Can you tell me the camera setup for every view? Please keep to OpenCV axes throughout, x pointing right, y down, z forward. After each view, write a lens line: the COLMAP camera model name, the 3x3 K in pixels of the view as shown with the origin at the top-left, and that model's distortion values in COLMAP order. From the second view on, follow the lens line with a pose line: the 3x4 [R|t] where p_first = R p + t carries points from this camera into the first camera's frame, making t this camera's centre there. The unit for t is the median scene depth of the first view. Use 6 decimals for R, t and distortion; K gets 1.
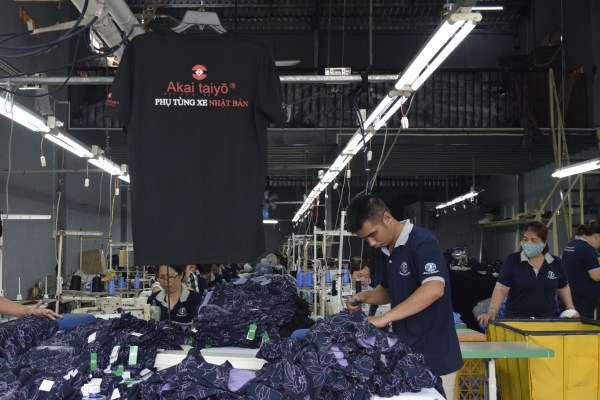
lens RADIAL K [[938.5, 0, 300.0], [0, 938.5, 200.0], [0, 0, 1]] dist [0.037820, 0.066441]
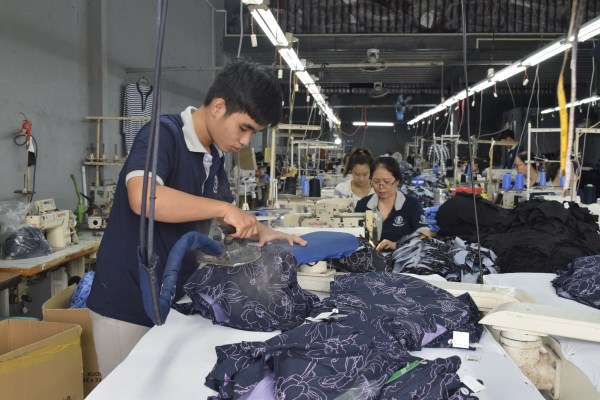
lens RADIAL K [[760.8, 0, 300.0], [0, 760.8, 200.0], [0, 0, 1]] dist [-0.015041, -0.010231]
pose [[0.993124, 0.019950, -0.115354, -0.056158], [-0.005746, 0.992492, 0.122178, 0.005627], [0.116925, -0.120675, 0.985782, 0.122524]]
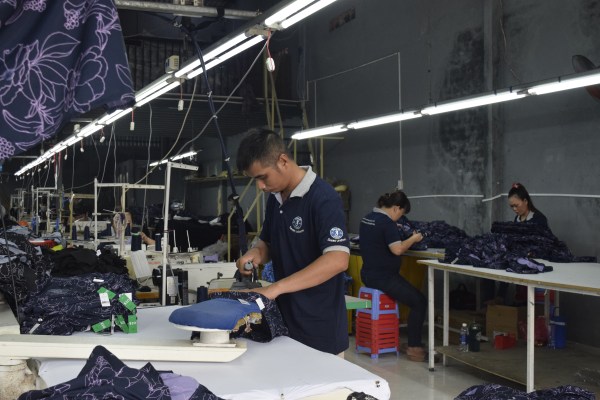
lens RADIAL K [[774.3, 0, 300.0], [0, 774.3, 200.0], [0, 0, 1]] dist [-0.018029, 0.003411]
pose [[0.935068, 0.006511, 0.354410, -0.033187], [-0.025116, 0.998535, 0.047920, 0.002245], [-0.353579, -0.053710, 0.933862, 0.085063]]
